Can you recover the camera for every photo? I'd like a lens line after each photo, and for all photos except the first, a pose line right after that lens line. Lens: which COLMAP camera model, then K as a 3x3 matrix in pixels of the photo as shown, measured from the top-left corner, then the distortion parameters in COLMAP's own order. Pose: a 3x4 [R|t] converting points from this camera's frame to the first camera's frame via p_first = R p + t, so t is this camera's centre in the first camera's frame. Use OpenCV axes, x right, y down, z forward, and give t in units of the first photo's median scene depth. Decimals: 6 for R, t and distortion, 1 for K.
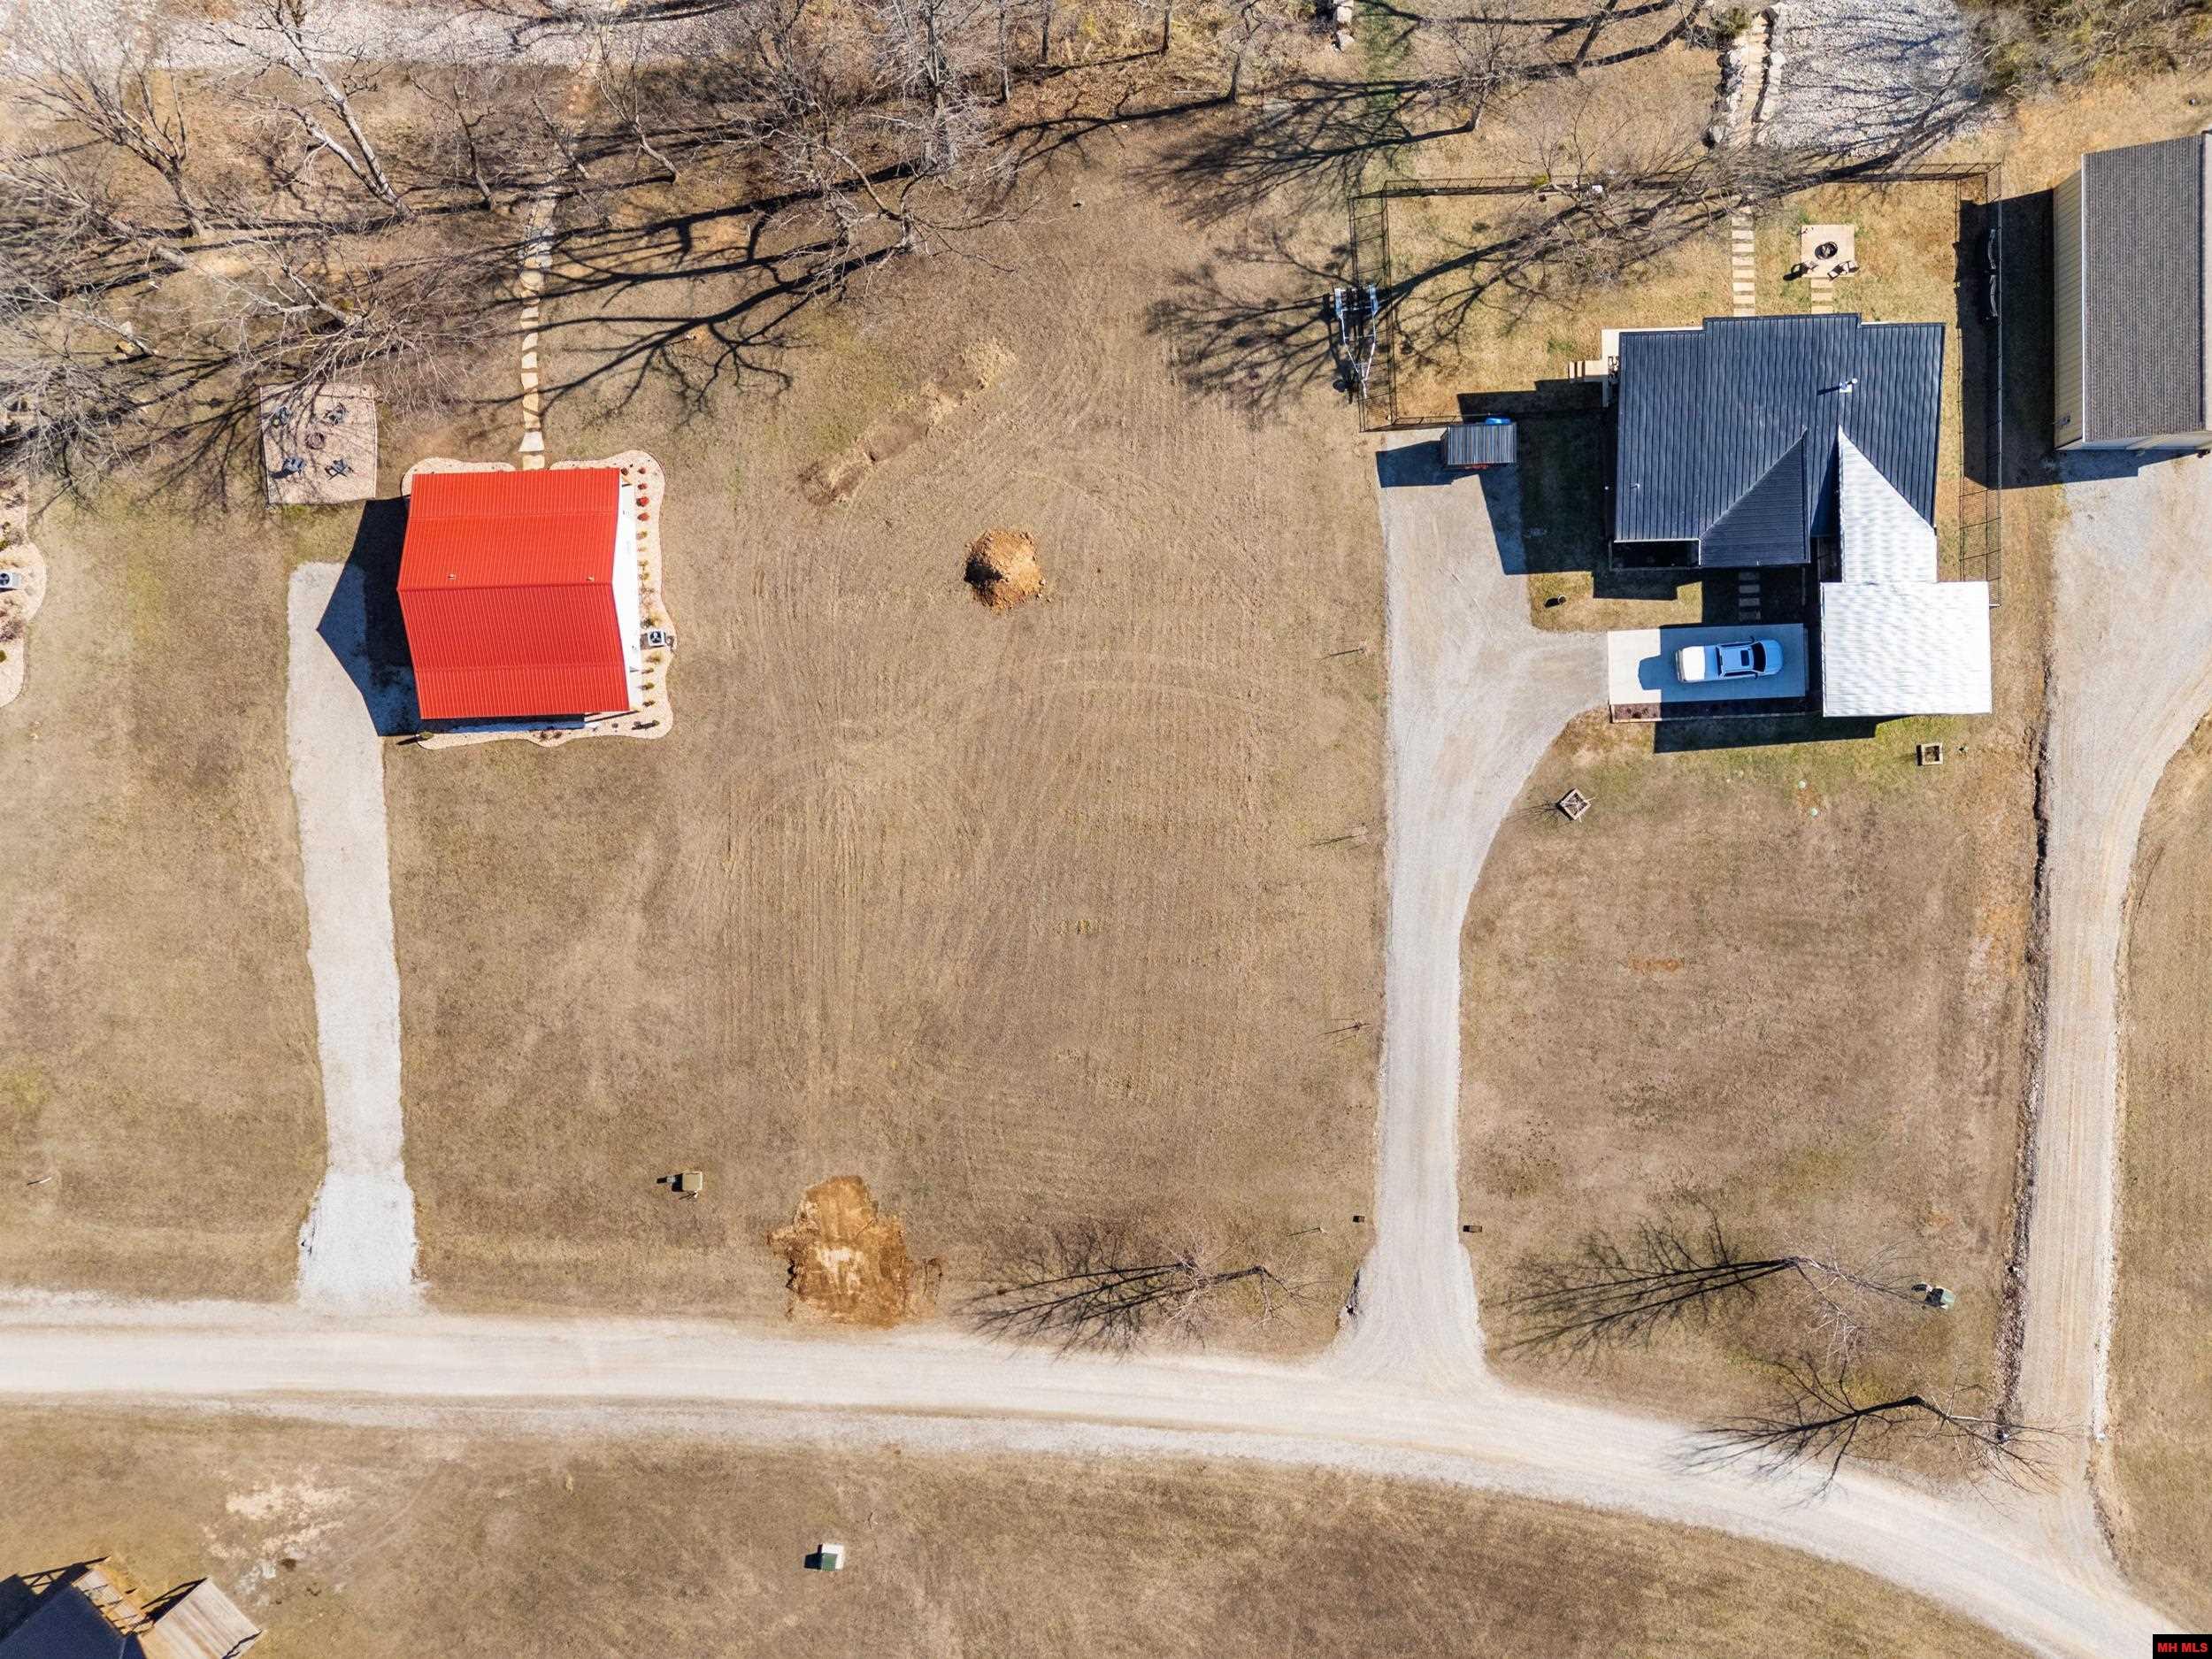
lens RADIAL K [[1620.2, 0, 1106.0], [0, 1620.2, 829.5], [0, 0, 1]] dist [0.080841, -0.066211]
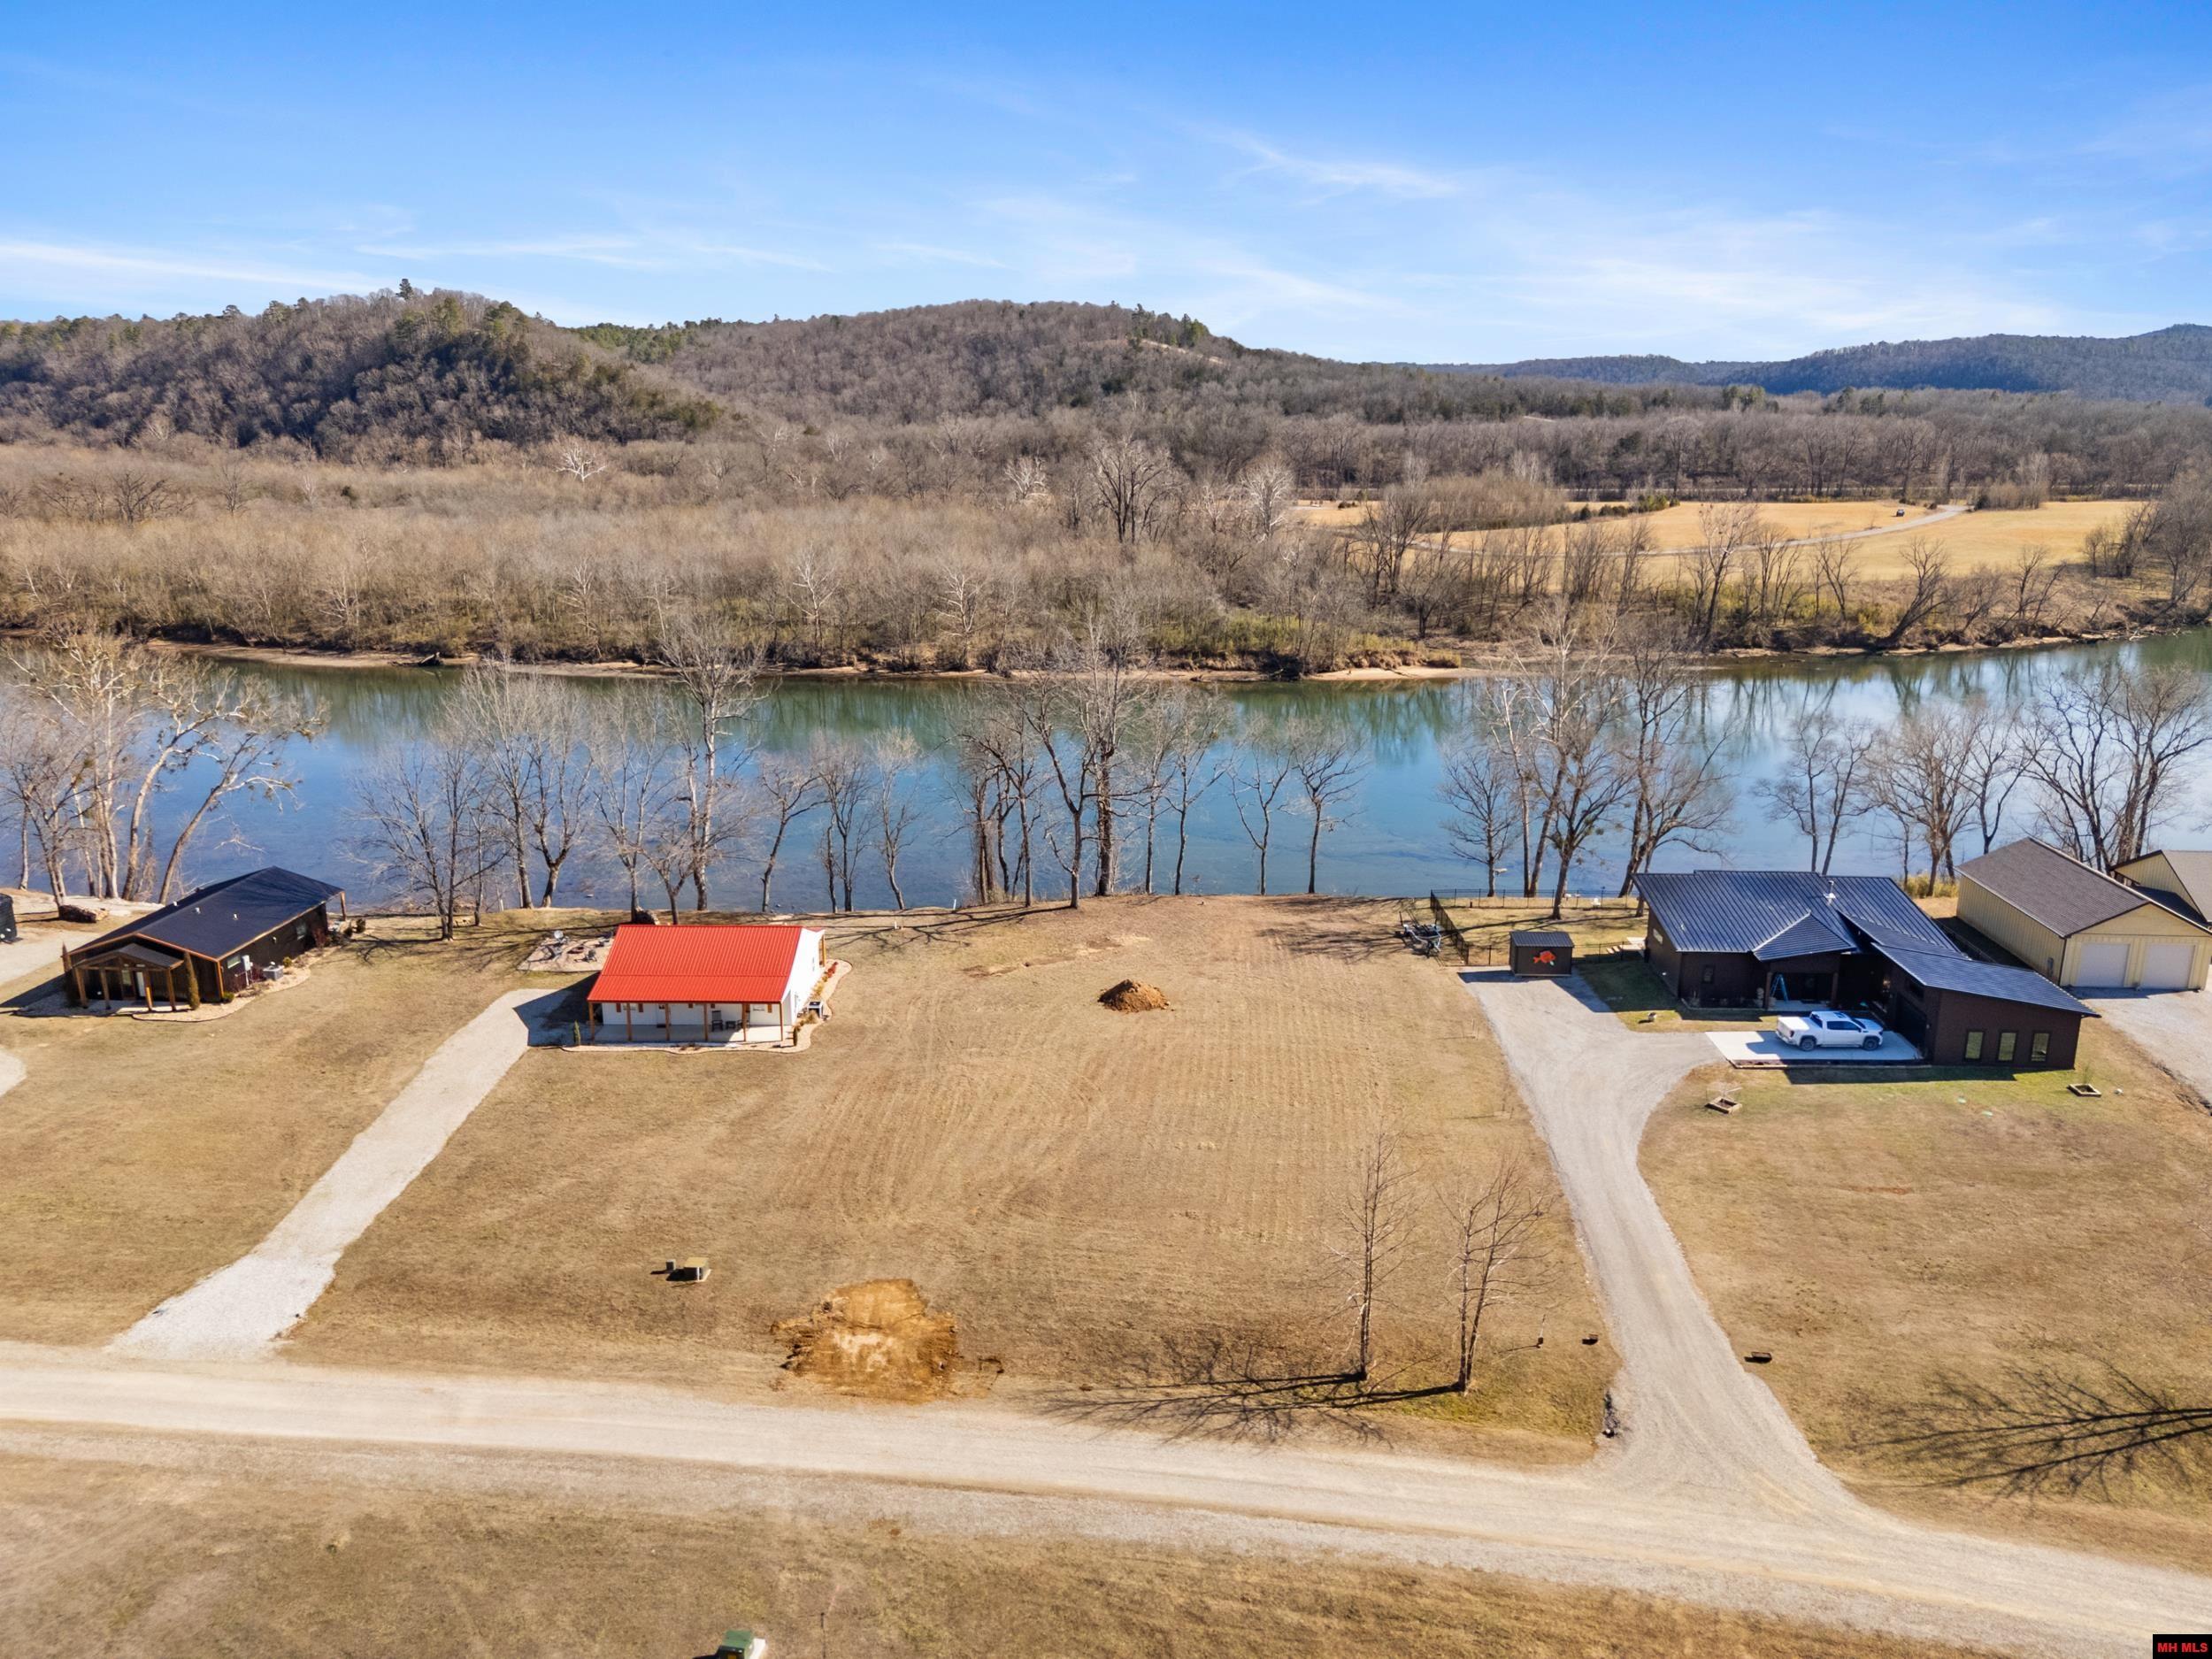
lens RADIAL K [[1620.2, 0, 1106.0], [0, 1620.2, 829.5], [0, 0, 1]] dist [0.080841, -0.066211]
pose [[0.998133, 0.015473, -0.059093, -0.018409], [-0.061076, 0.269838, -0.960967, 0.883908], [0.001076, 0.962781, 0.270279, 0.589526]]
